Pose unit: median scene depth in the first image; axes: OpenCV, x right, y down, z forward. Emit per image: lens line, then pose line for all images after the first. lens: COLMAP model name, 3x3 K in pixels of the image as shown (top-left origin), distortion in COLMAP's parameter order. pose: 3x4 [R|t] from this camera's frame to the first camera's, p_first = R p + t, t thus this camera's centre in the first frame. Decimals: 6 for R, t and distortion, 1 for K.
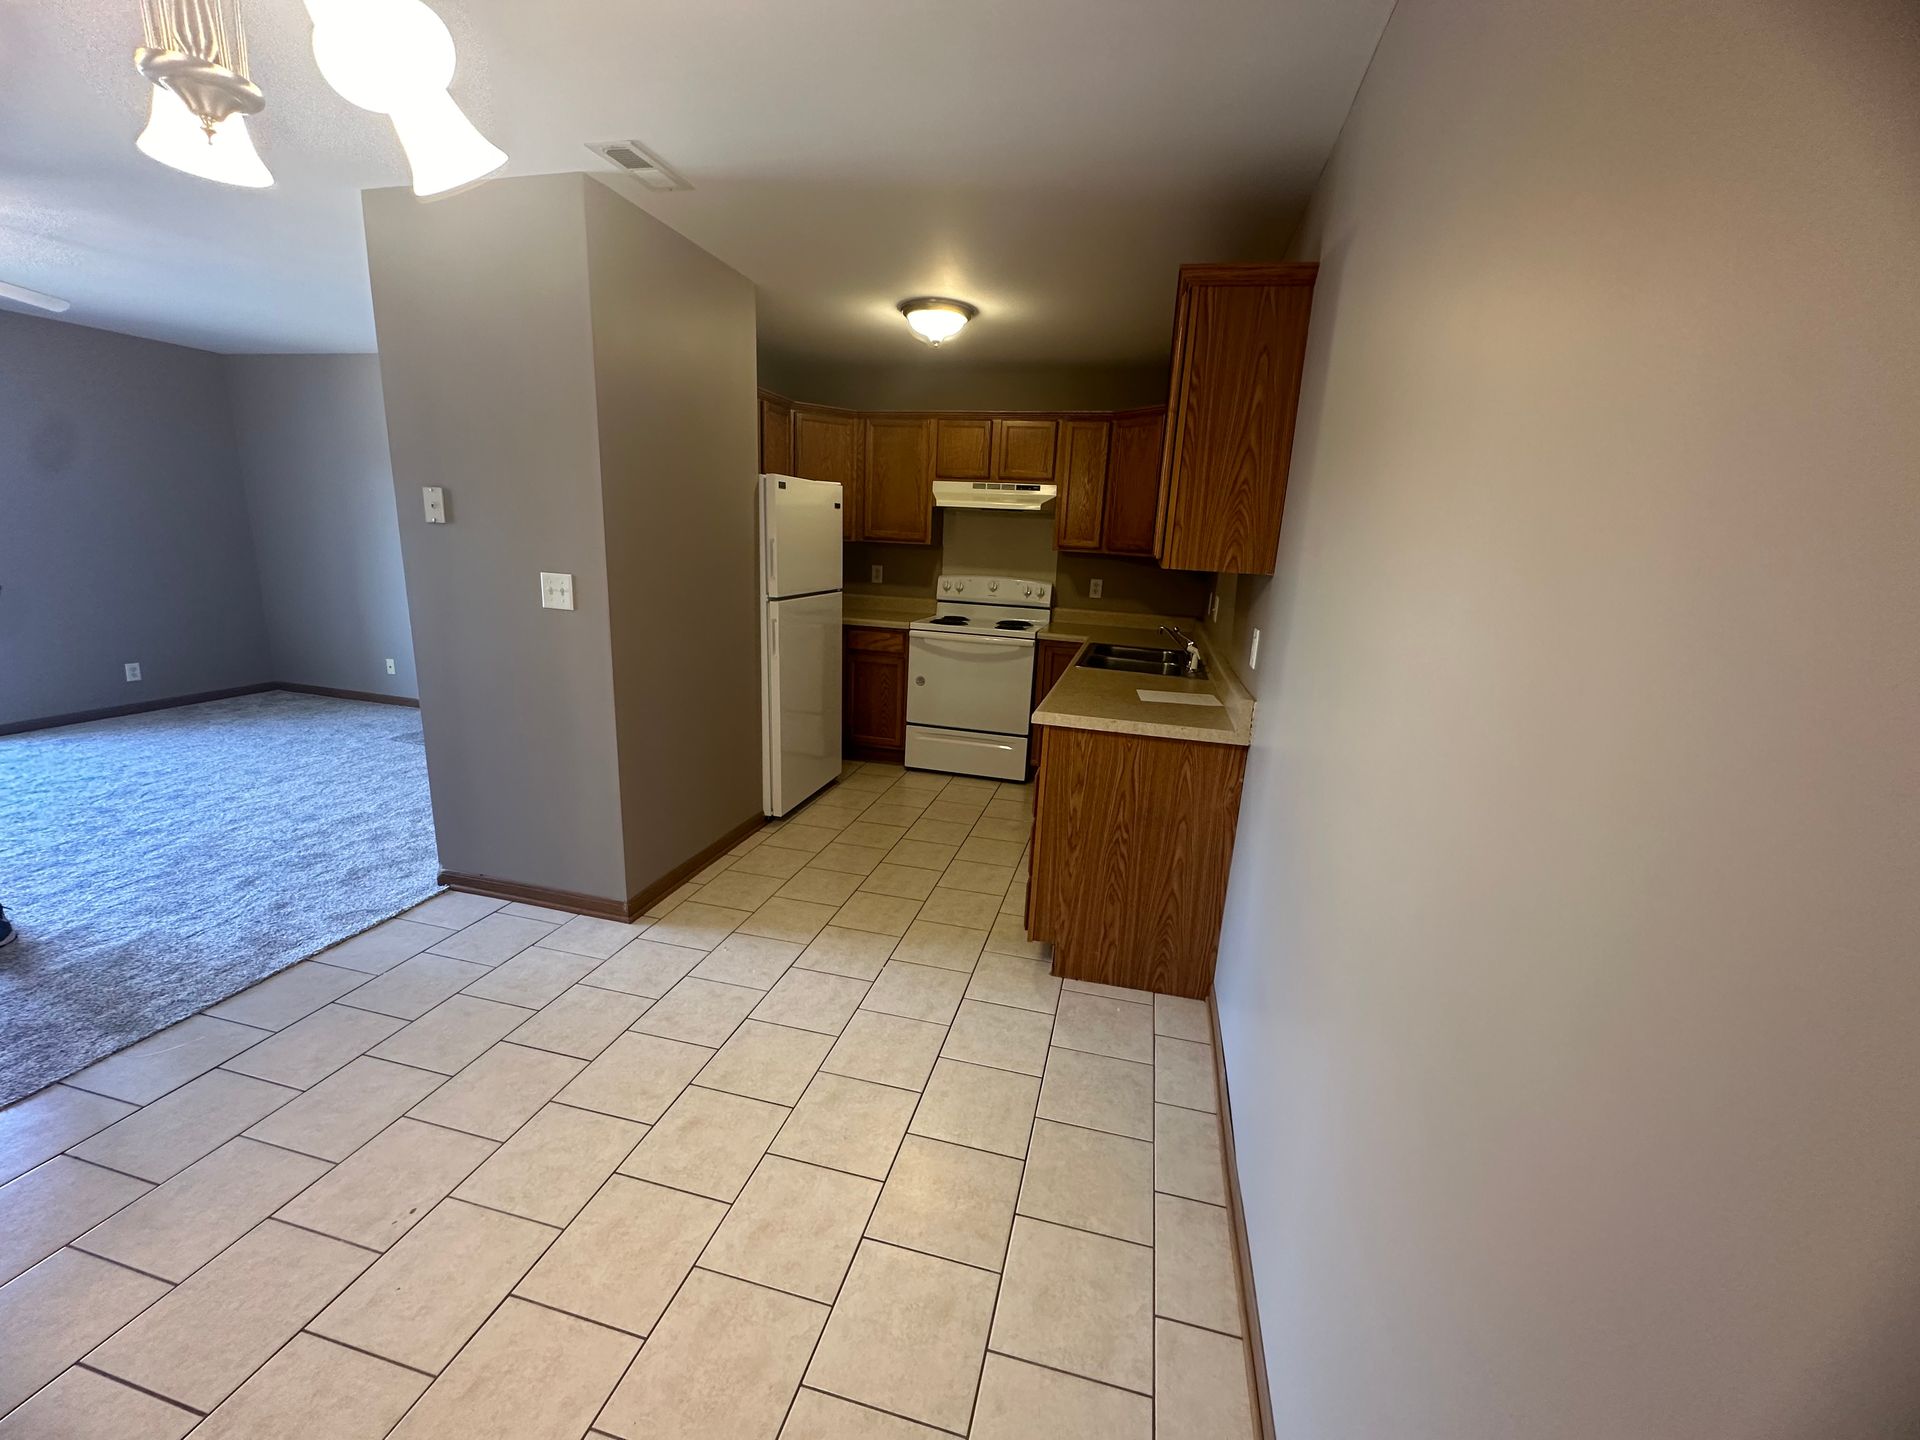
lens RADIAL K [[769.7, 0, 958.7], [0, 769.7, 718.8], [0, 0, 1]] dist [0.004012, 0.000373]
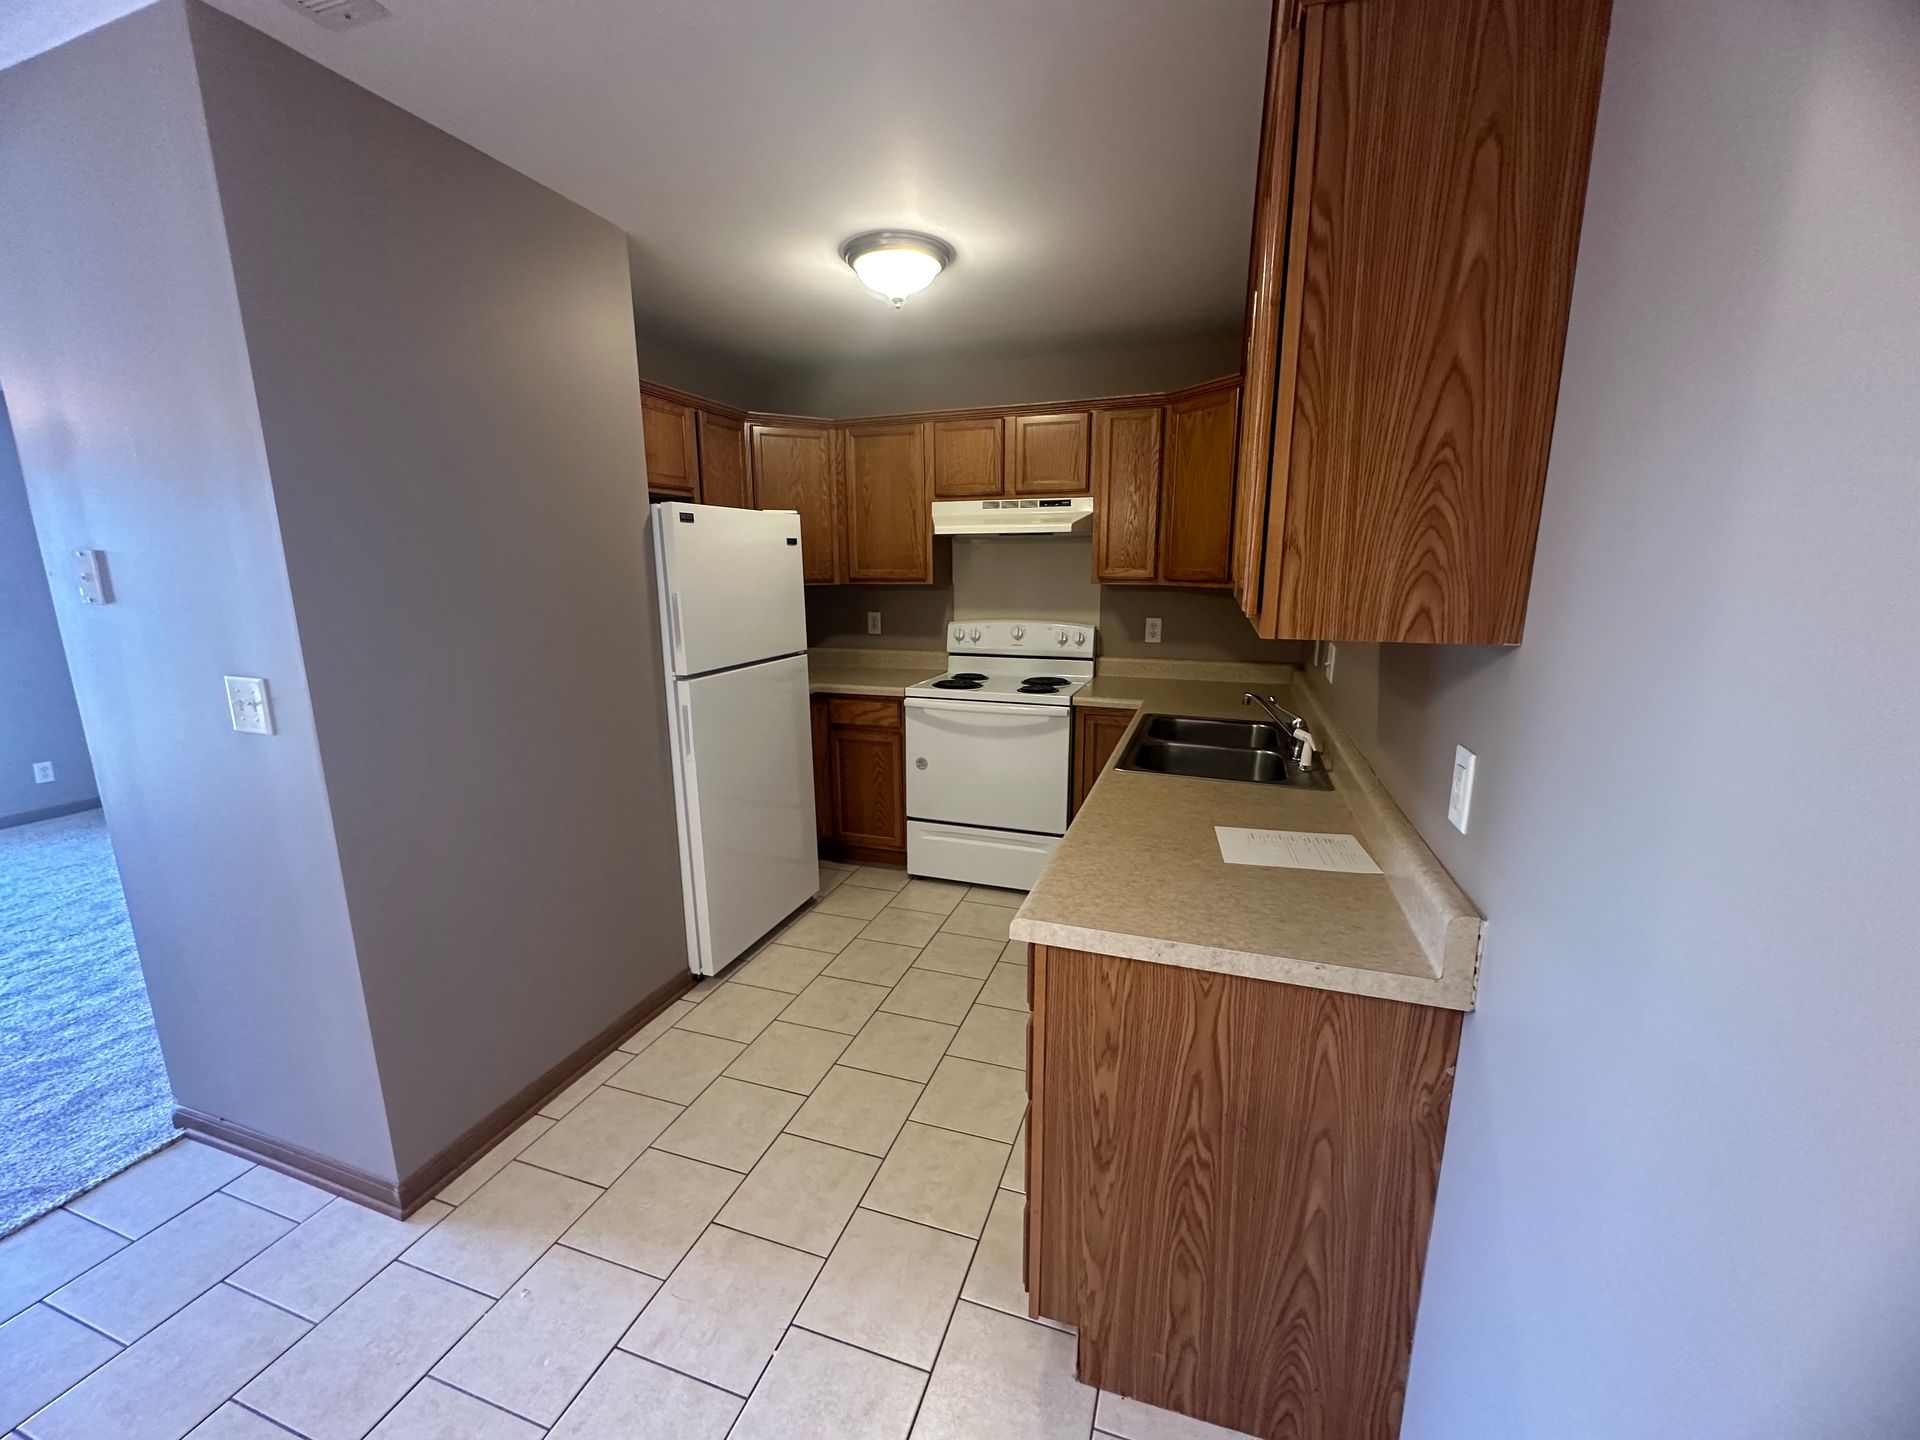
lens RADIAL K [[769.7, 0, 959.2], [0, 769.7, 720.7], [0, 0, 1]] dist [0.004012, 0.000373]
pose [[0.995148, -0.033361, -0.092566, 0.083712], [0.030320, 0.998959, -0.034069, -0.092209], [0.093606, 0.031097, 0.995124, 0.351827]]
